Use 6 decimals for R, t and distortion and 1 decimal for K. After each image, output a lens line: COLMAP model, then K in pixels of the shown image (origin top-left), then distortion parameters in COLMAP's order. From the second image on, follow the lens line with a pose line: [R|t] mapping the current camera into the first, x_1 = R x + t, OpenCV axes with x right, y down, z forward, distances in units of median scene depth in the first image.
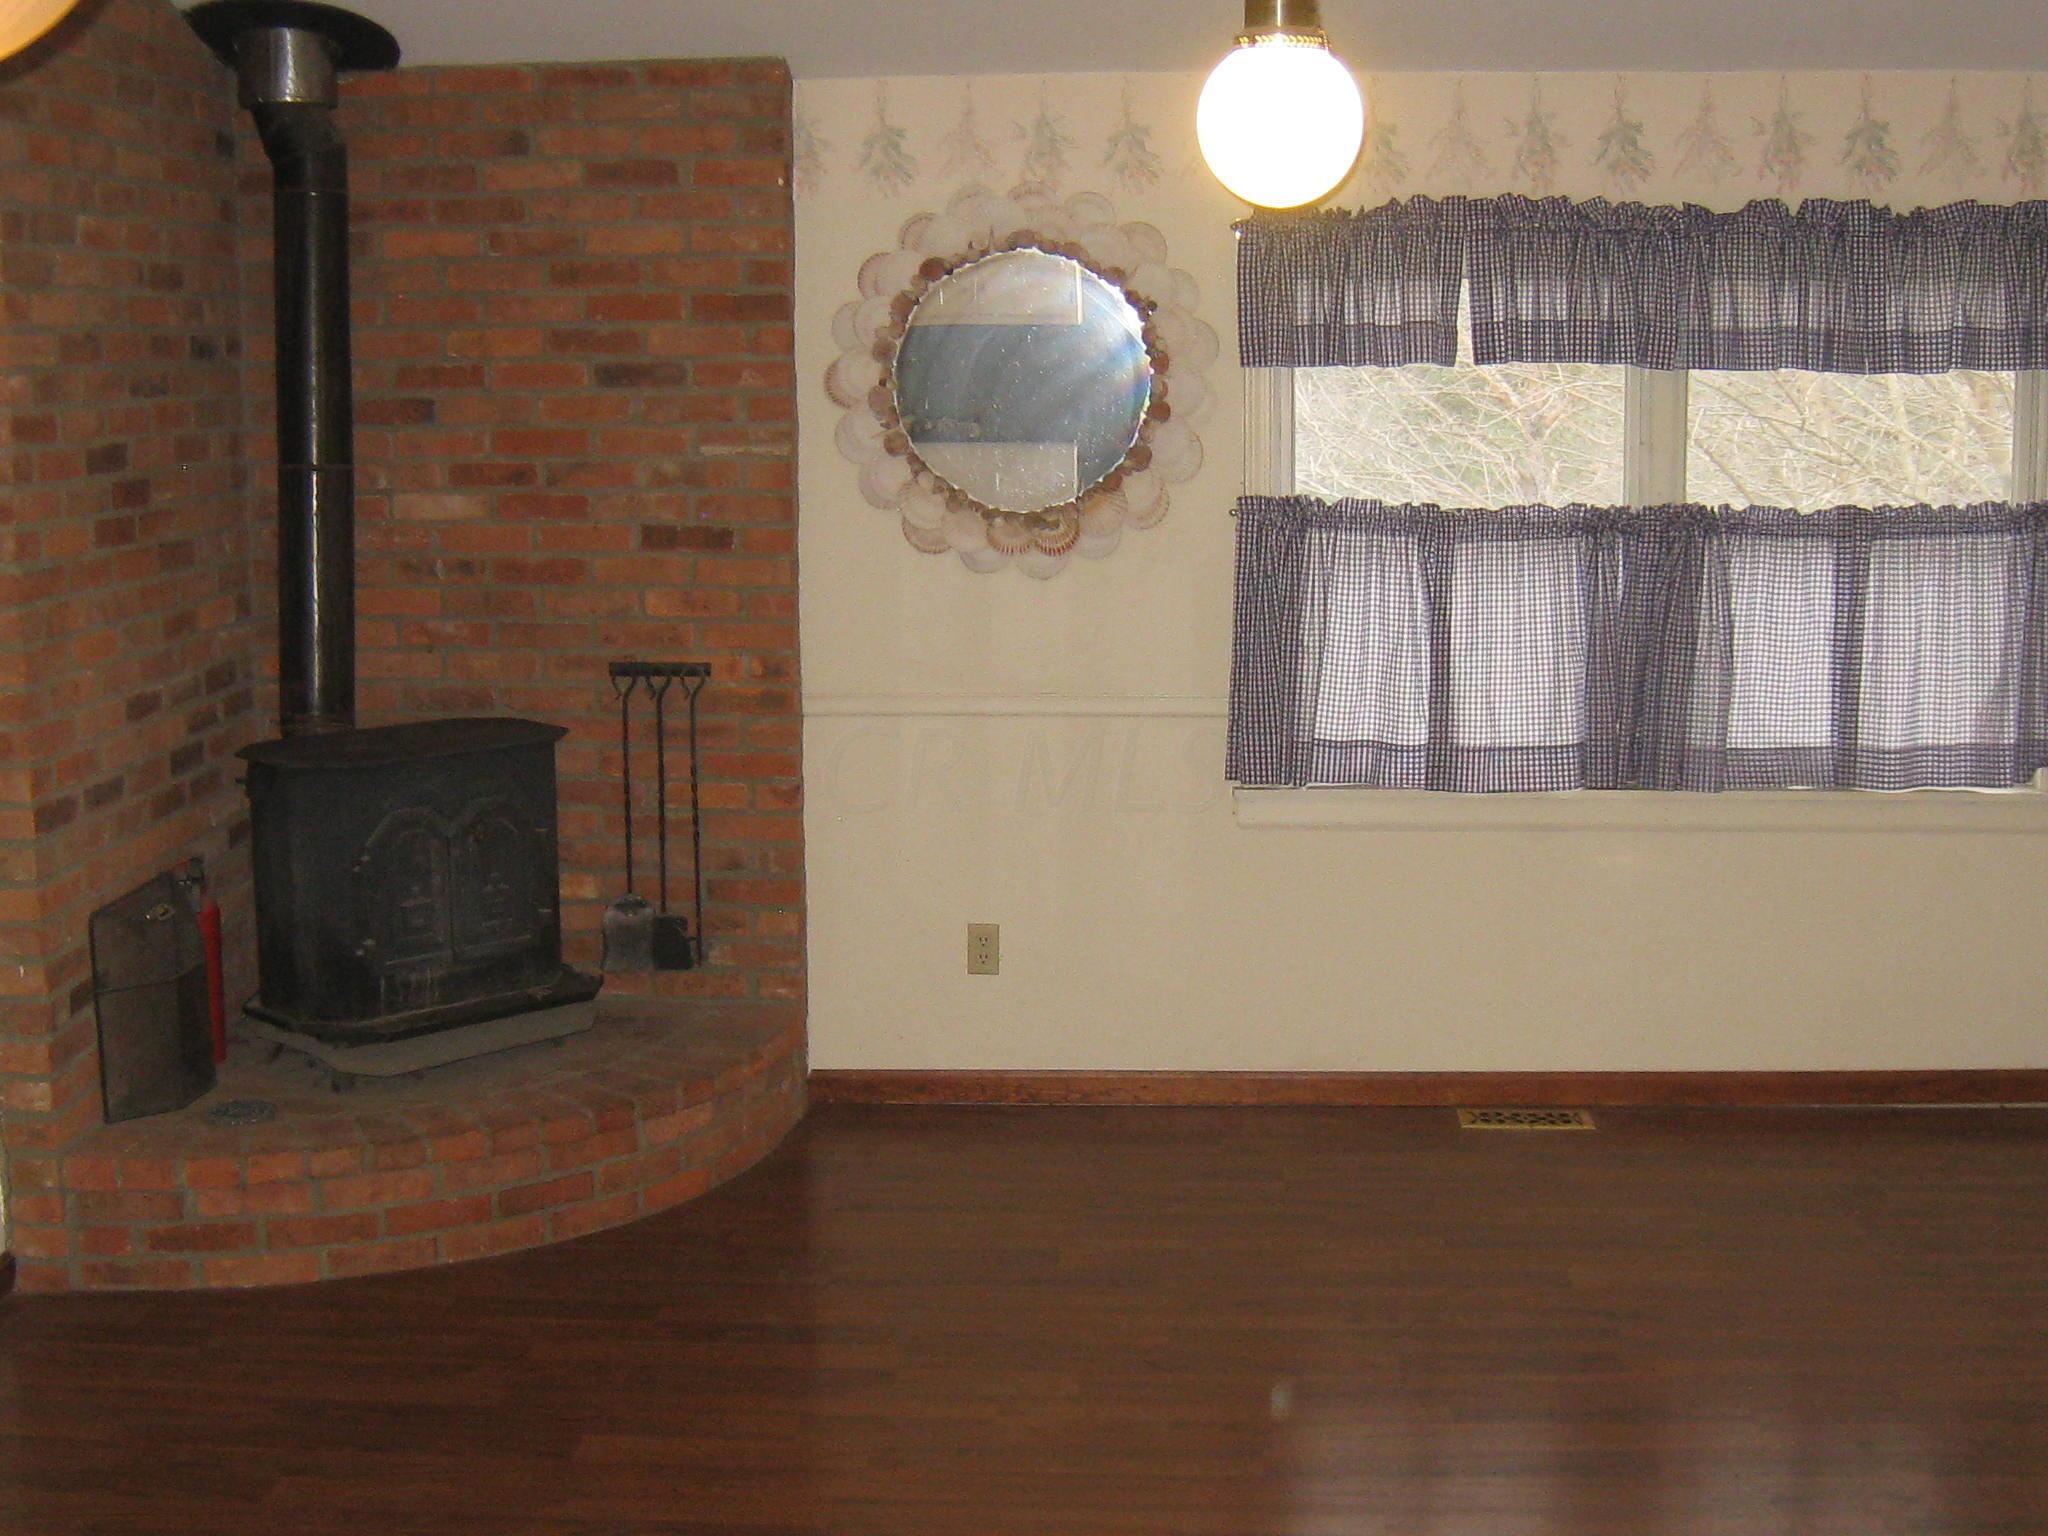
lens RADIAL K [[2689.9, 0, 1013.9], [0, 2689.9, 767.8], [0, 0, 1]] dist [-0.172273, 0.116701]
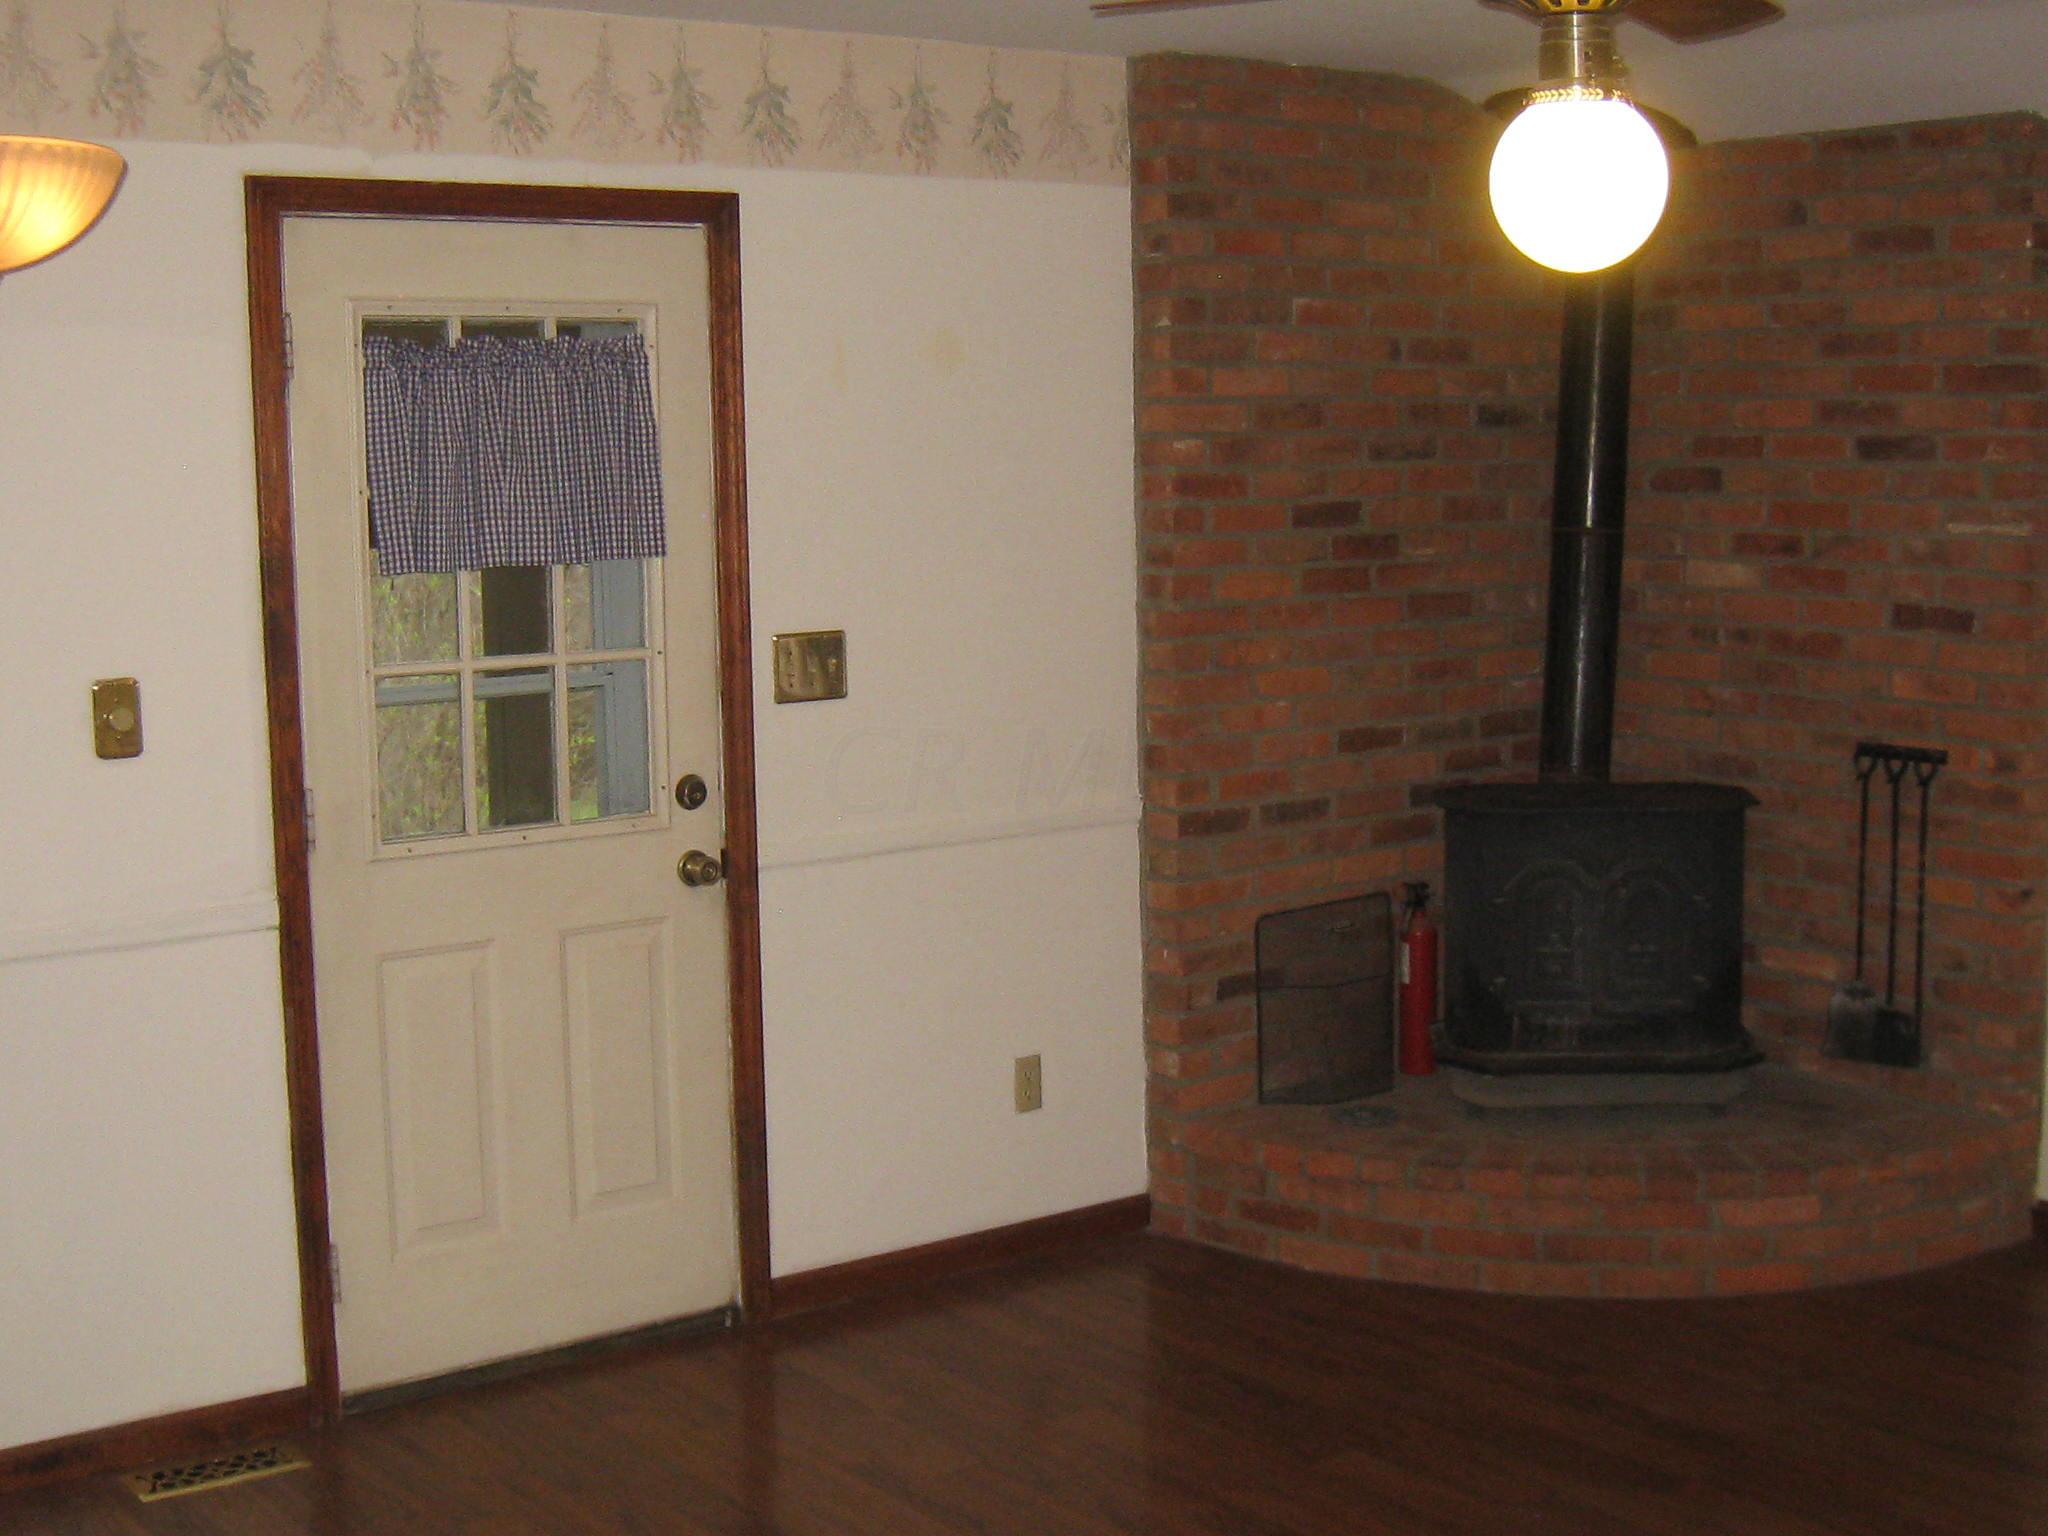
lens RADIAL K [[2689.9, 0, 1013.9], [0, 2689.9, 767.8], [0, 0, 1]] dist [-0.172273, 0.116701]
pose [[0.656479, 0.088669, -0.749115, 0.378911], [-0.106376, 0.994026, 0.024436, -0.021216], [0.746806, 0.063646, 0.661989, 0.136085]]
